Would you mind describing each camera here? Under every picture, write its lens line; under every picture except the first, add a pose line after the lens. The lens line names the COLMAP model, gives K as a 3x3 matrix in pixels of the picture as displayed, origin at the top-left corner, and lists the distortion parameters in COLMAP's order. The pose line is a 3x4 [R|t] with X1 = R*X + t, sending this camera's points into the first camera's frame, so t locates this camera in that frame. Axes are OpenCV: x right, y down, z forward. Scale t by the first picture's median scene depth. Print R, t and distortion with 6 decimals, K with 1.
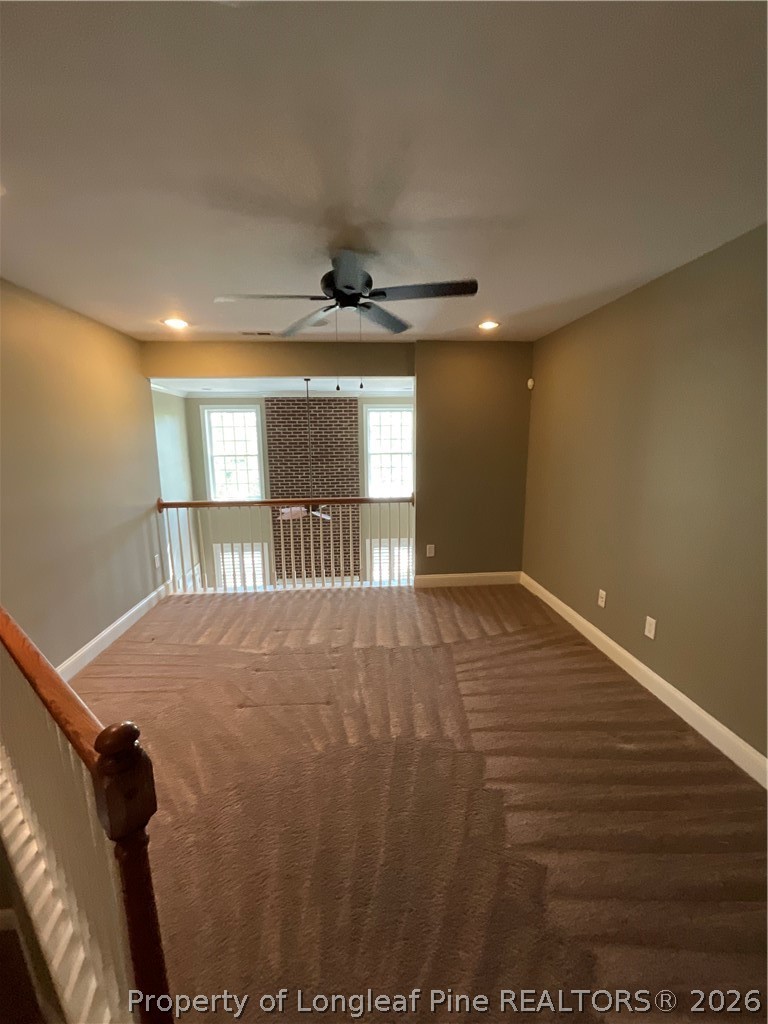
lens RADIAL K [[416.3, 0, 381.0], [0, 416.3, 516.4], [0, 0, 1]] dist [-0.004704, 0.003045]
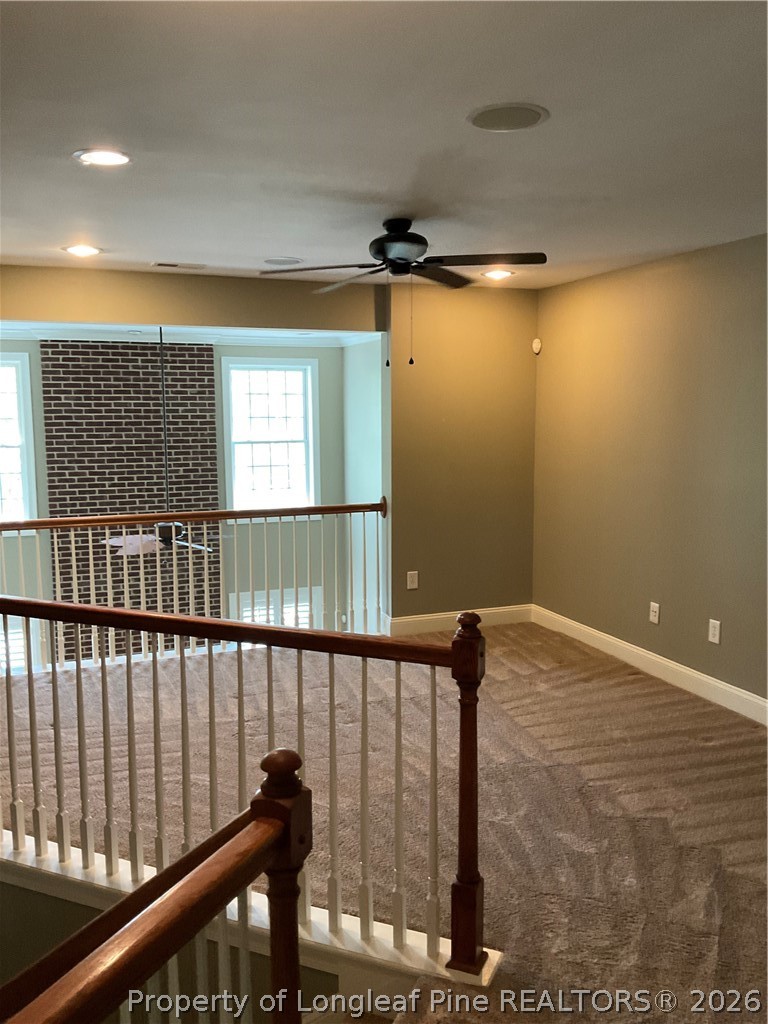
lens RADIAL K [[844.7, 0, 386.0], [0, 844.7, 520.0], [0, 0, 1]] dist [0.103043, -0.215684]
pose [[0.960281, -0.033074, 0.277068, -0.369325], [0.049573, 0.997376, -0.052756, 0.066418], [-0.274596, 0.064396, 0.959401, -0.404294]]
